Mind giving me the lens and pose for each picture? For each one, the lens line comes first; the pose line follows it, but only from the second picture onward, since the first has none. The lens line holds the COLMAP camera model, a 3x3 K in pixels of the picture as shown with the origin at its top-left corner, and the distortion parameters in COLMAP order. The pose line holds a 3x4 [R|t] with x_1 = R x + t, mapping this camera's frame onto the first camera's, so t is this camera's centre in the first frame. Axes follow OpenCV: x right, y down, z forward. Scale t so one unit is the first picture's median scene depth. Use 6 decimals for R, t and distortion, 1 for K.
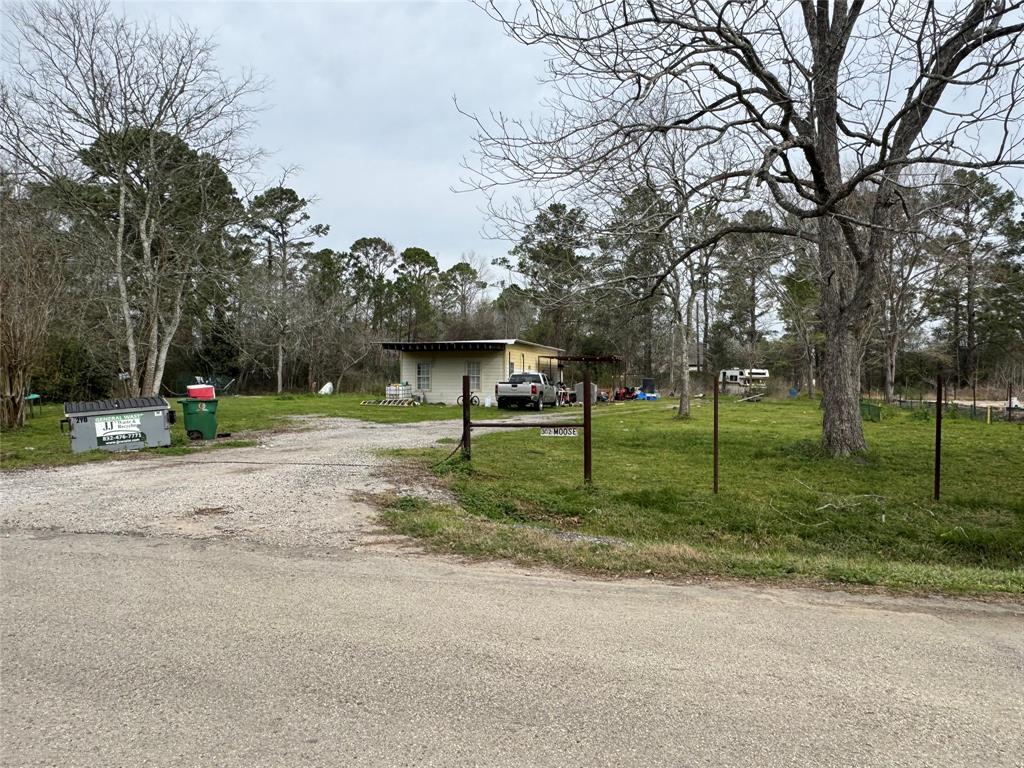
lens RADIAL K [[658.4, 0, 513.5], [0, 658.4, 388.0], [0, 0, 1]] dist [-0.001122, 0.000549]
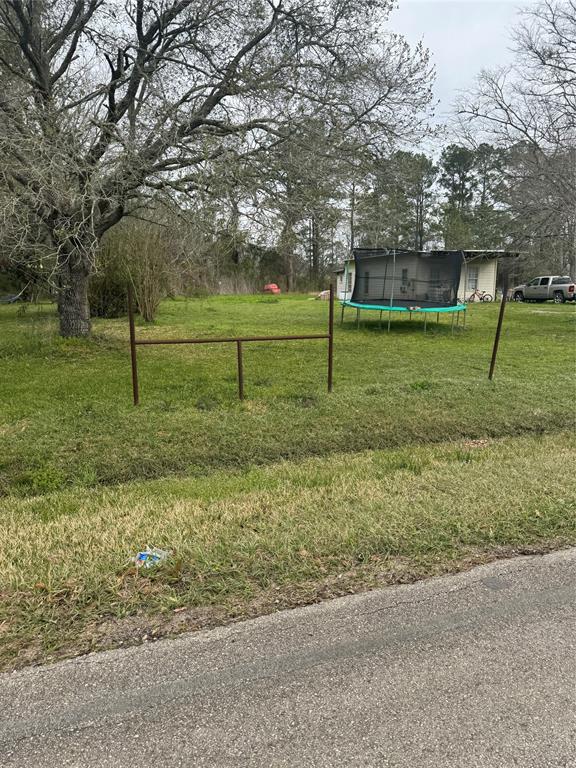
lens RADIAL K [[543.6, 0, 283.9], [0, 543.6, 383.8], [0, 0, 1]] dist [0.078882, -0.085253]
pose [[0.880165, -0.090272, 0.466005, -0.418812], [0.010339, 0.985162, 0.171313, -0.002010], [-0.474556, -0.145965, 0.868039, 0.104710]]
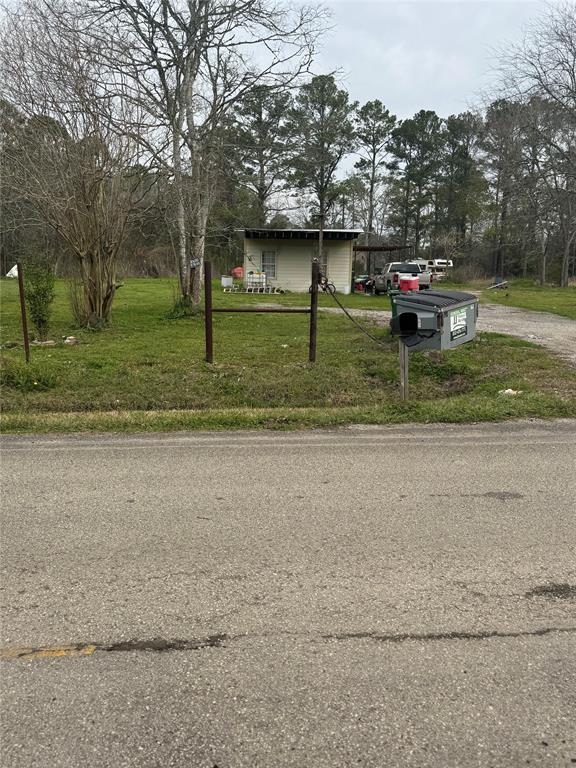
lens RADIAL K [[613.5, 0, 288.0], [0, 613.5, 384.0], [0, 0, 1]] dist [0.233120, -0.577225]
pose [[0.955456, -0.040329, 0.292366, -0.188838], [-0.011889, 0.984556, 0.174666, -0.001357], [-0.294895, -0.170362, 0.940220, 0.029478]]
